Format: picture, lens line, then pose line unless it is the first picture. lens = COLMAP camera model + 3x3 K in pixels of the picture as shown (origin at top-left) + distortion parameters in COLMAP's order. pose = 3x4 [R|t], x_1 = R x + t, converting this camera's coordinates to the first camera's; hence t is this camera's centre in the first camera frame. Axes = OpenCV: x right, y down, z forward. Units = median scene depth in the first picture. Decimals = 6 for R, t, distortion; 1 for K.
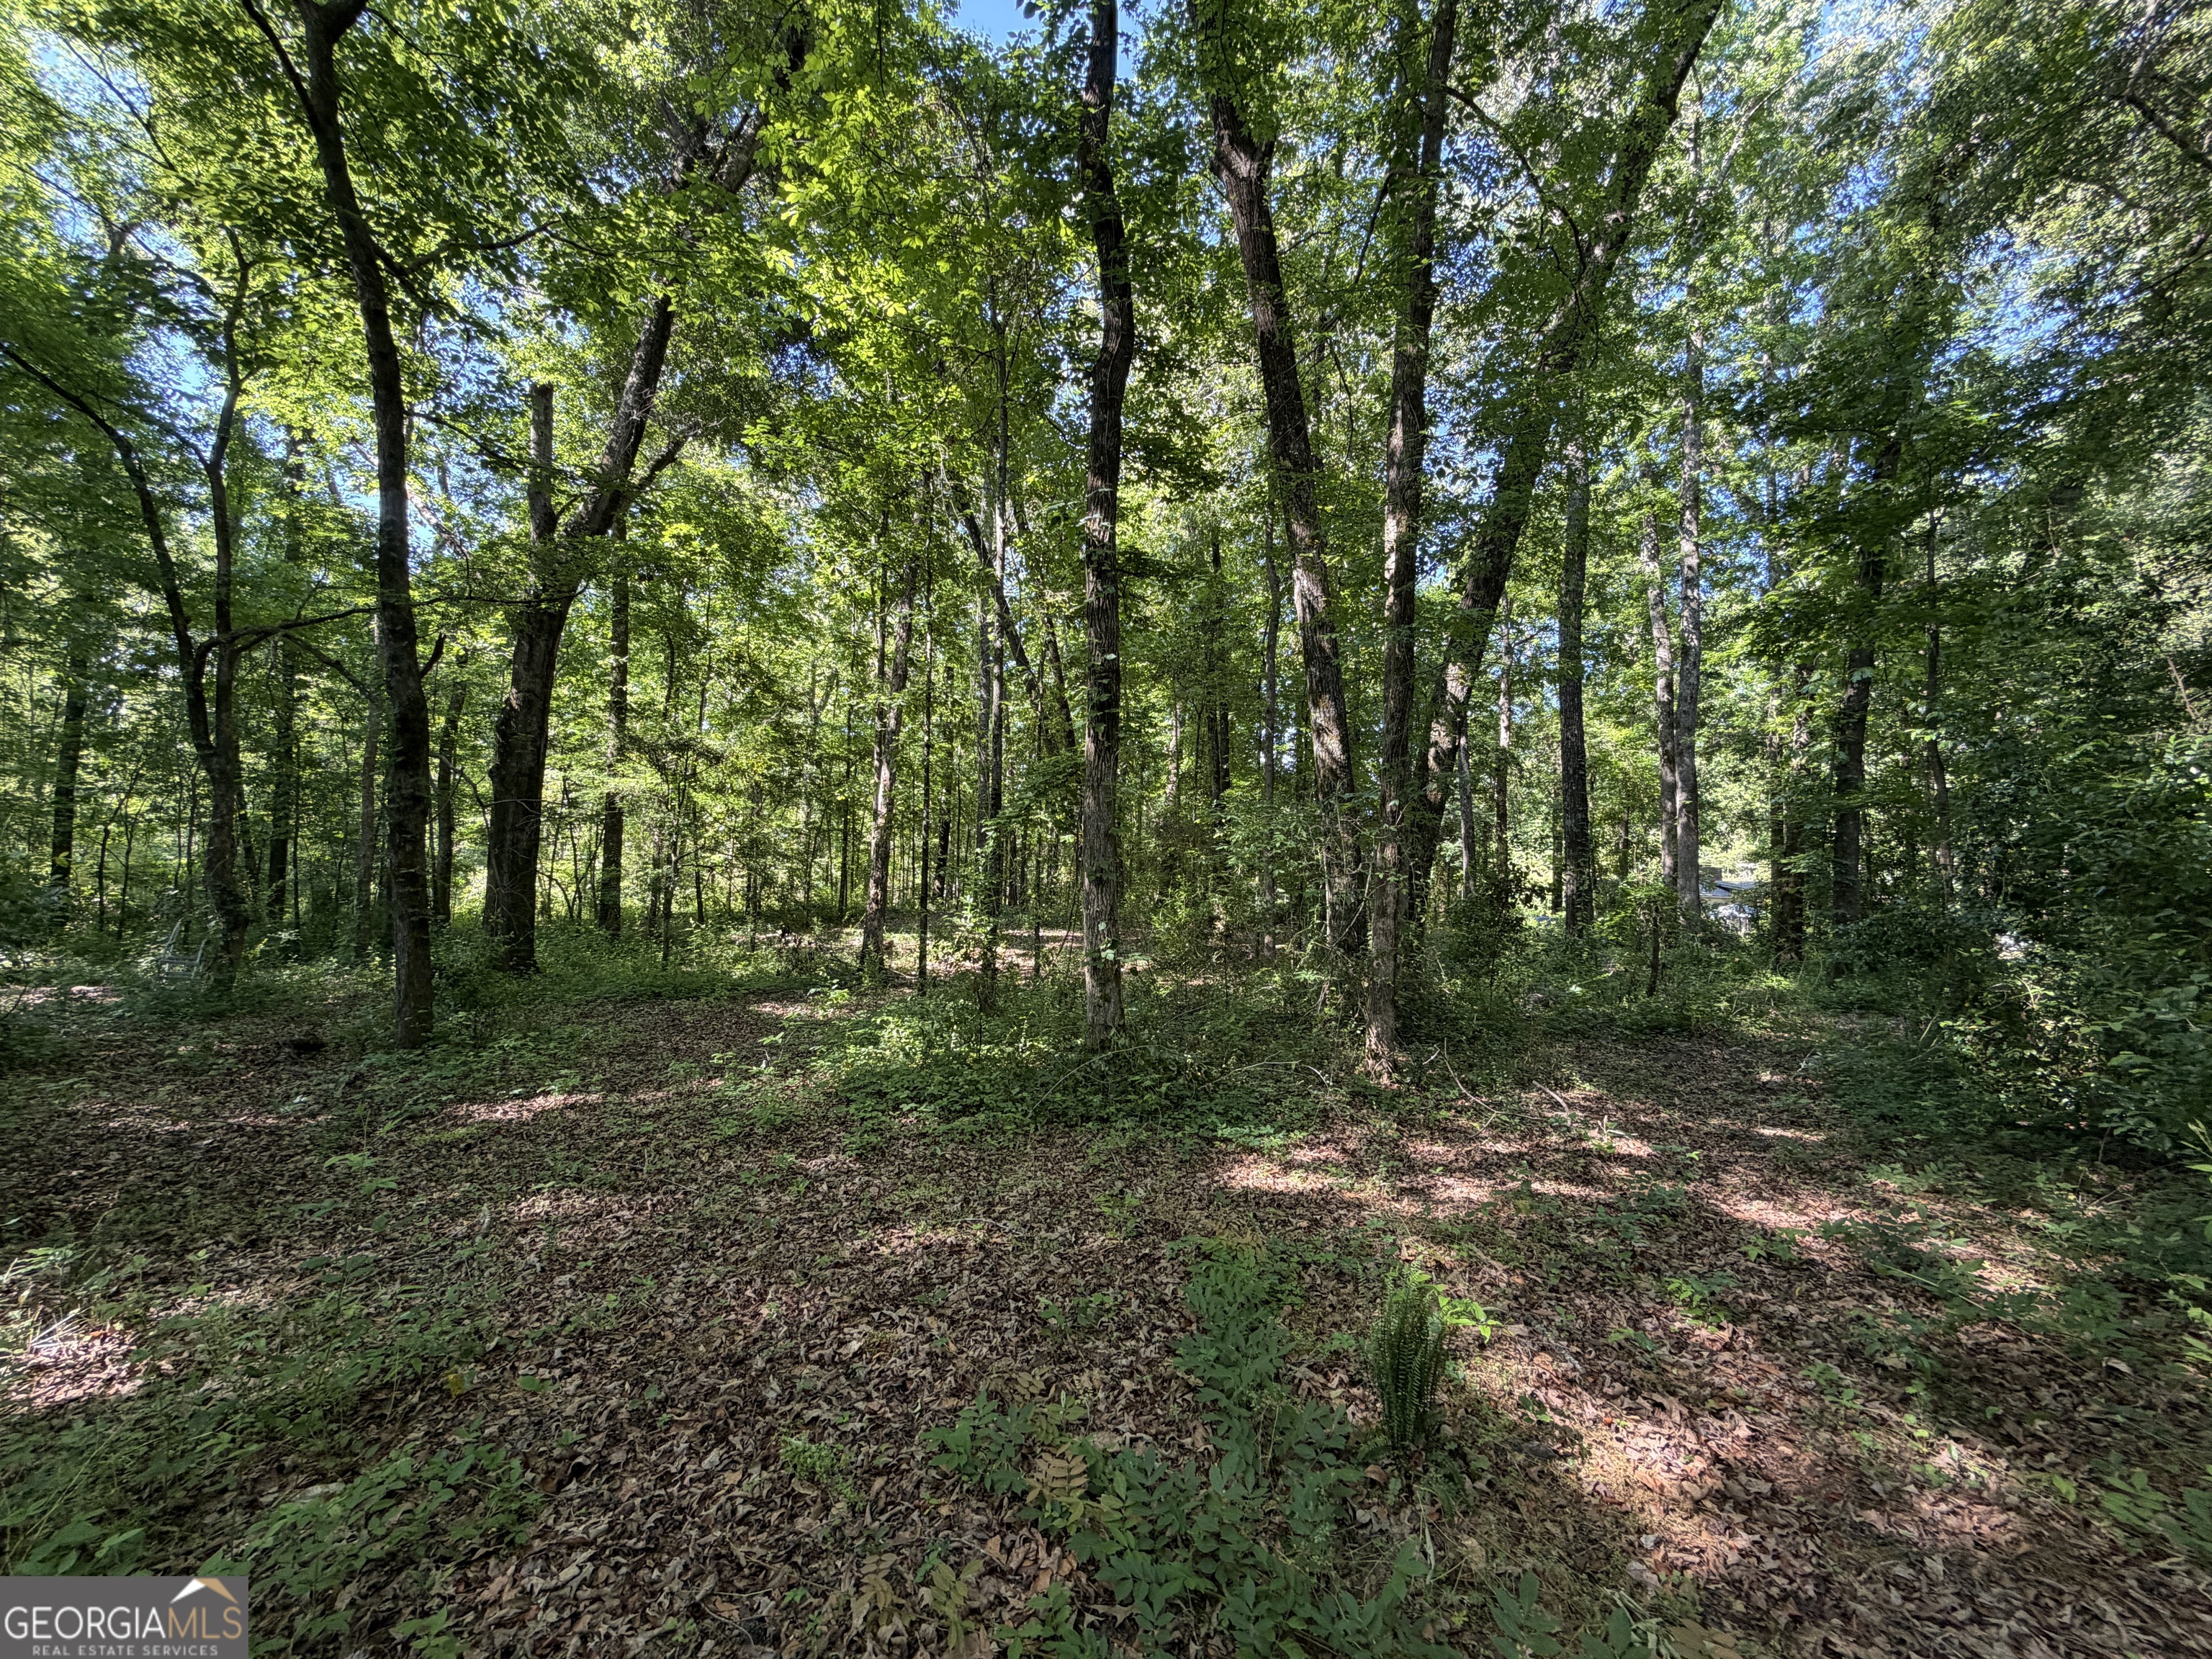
lens RADIAL K [[876.9, 0, 1104.4], [0, 876.9, 823.7], [0, 0, 1]] dist [0.000604, -0.000081]
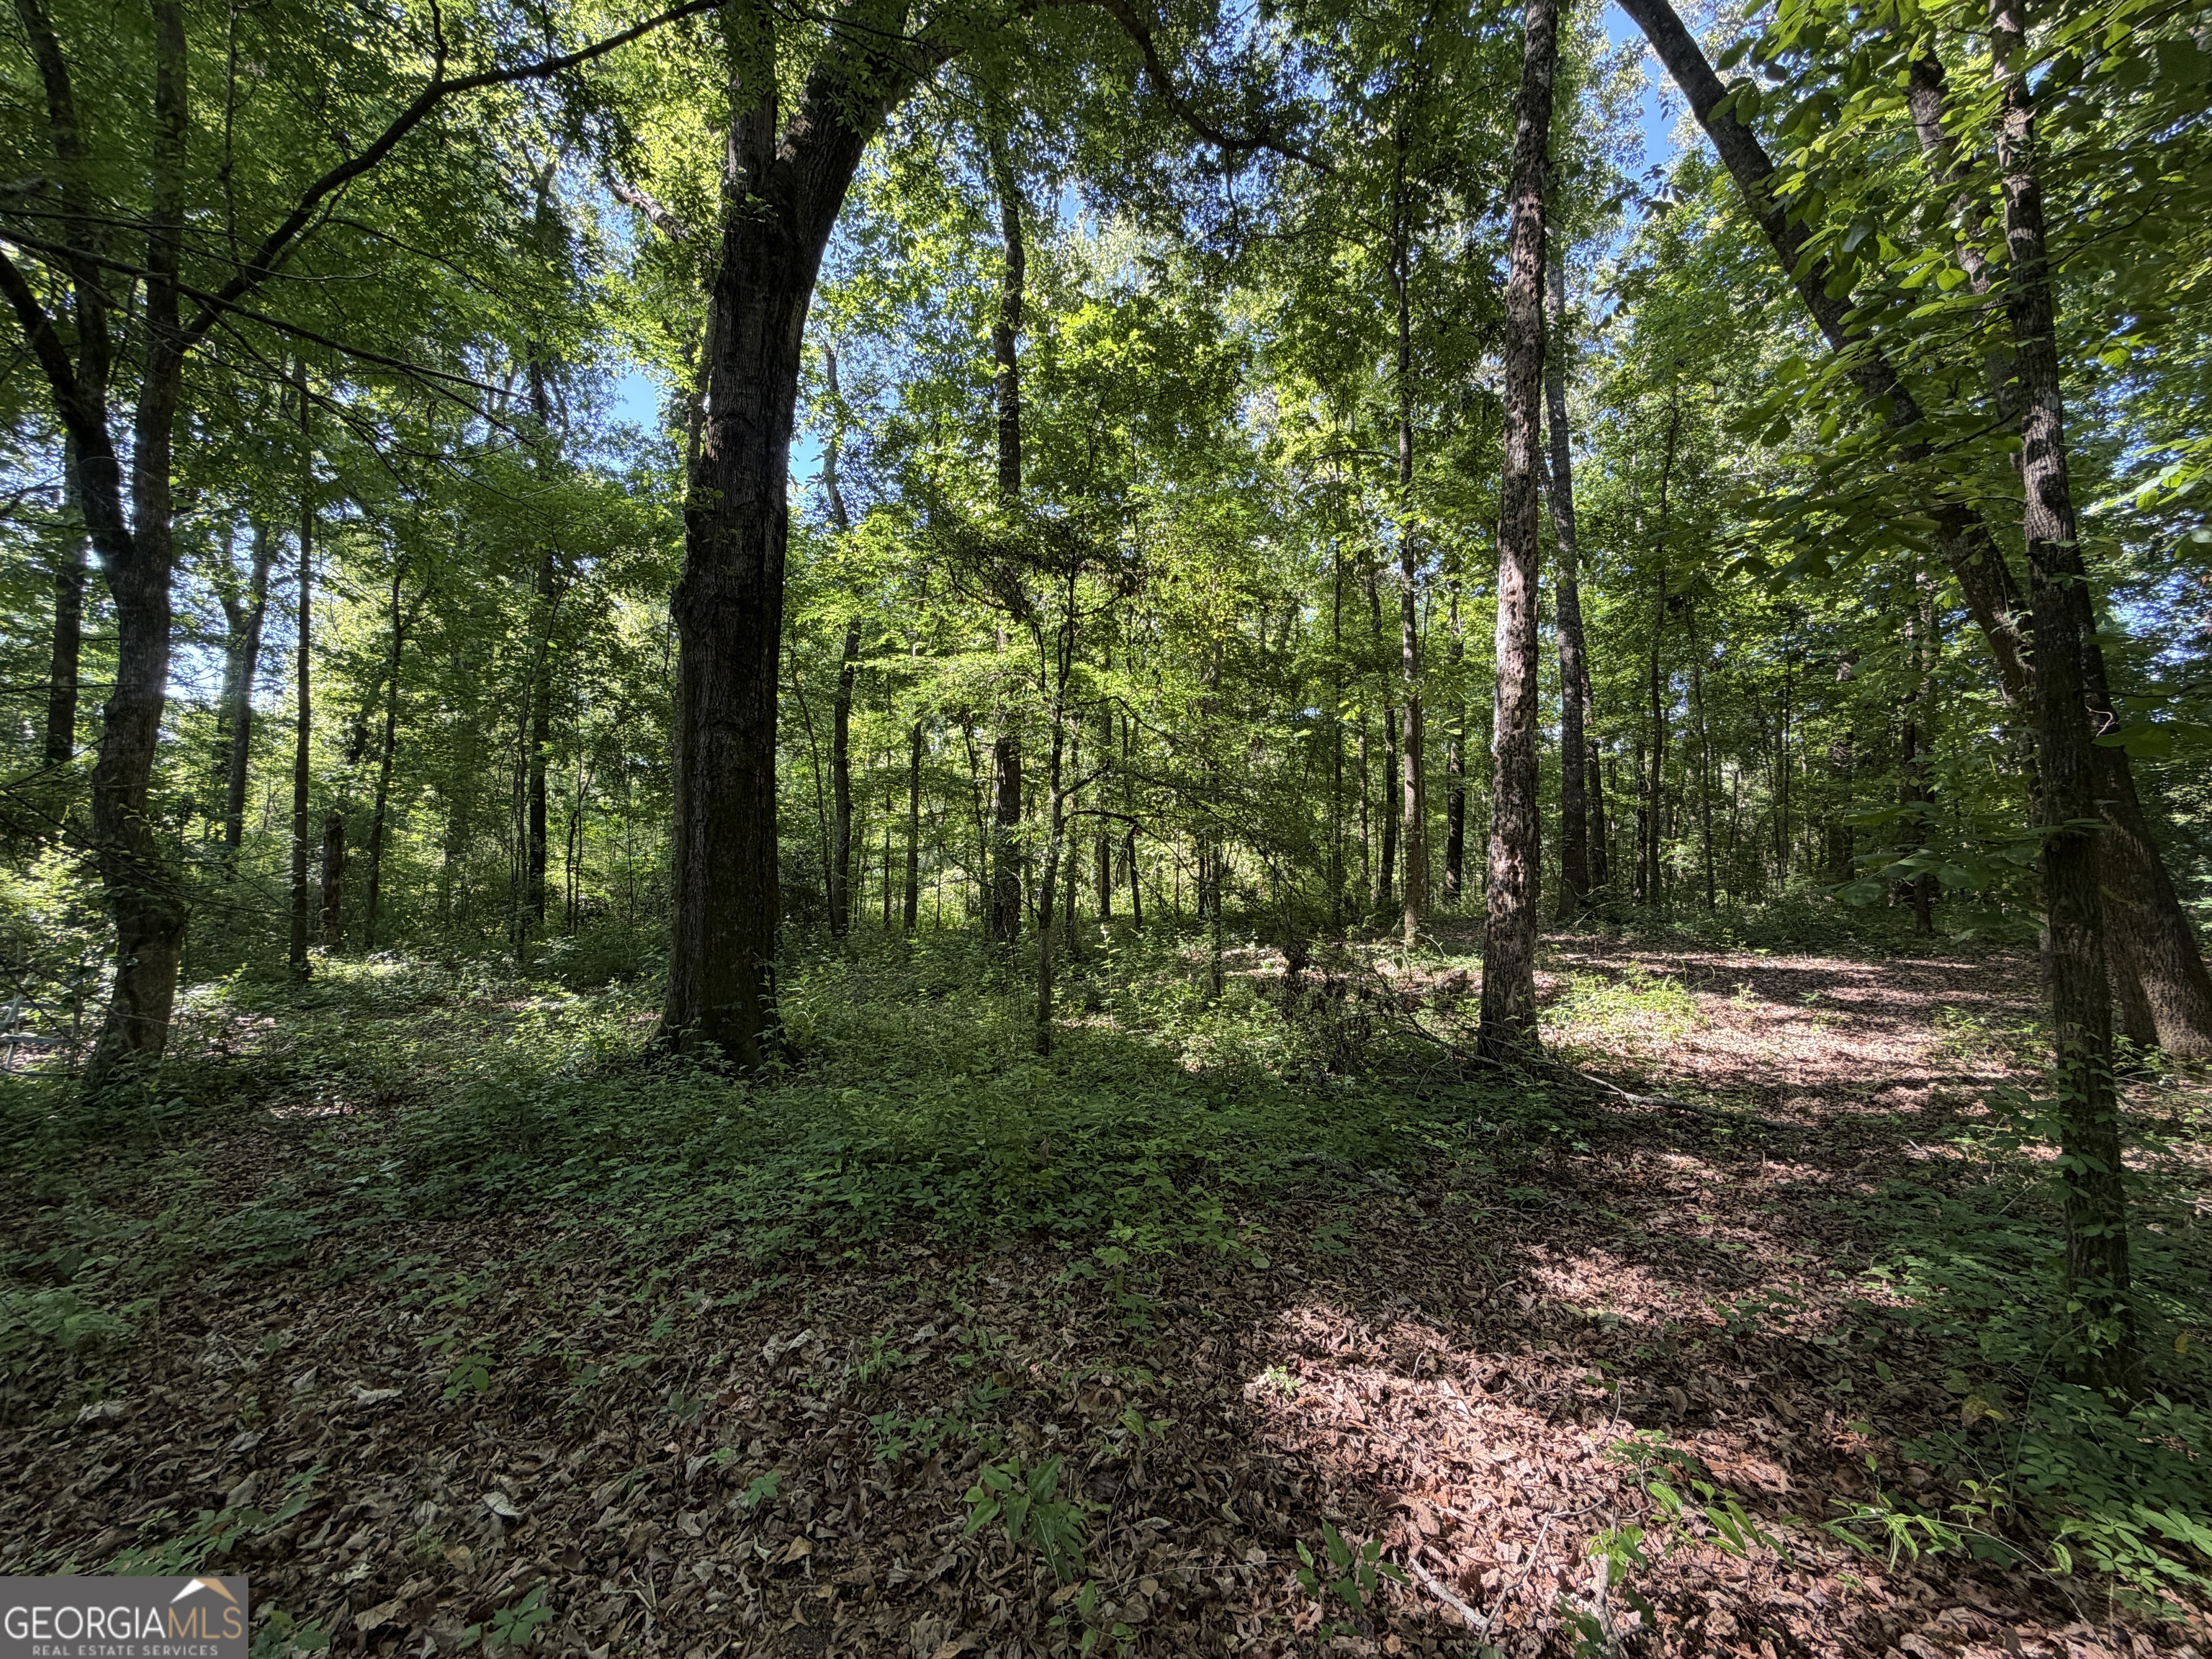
lens RADIAL K [[876.9, 0, 1104.4], [0, 876.9, 823.7], [0, 0, 1]] dist [0.000604, -0.000081]
pose [[0.881605, -0.040905, -0.470212, -0.168218], [0.037883, 0.999156, -0.015892, 0.041560], [0.470465, -0.003802, 0.882410, 0.403633]]
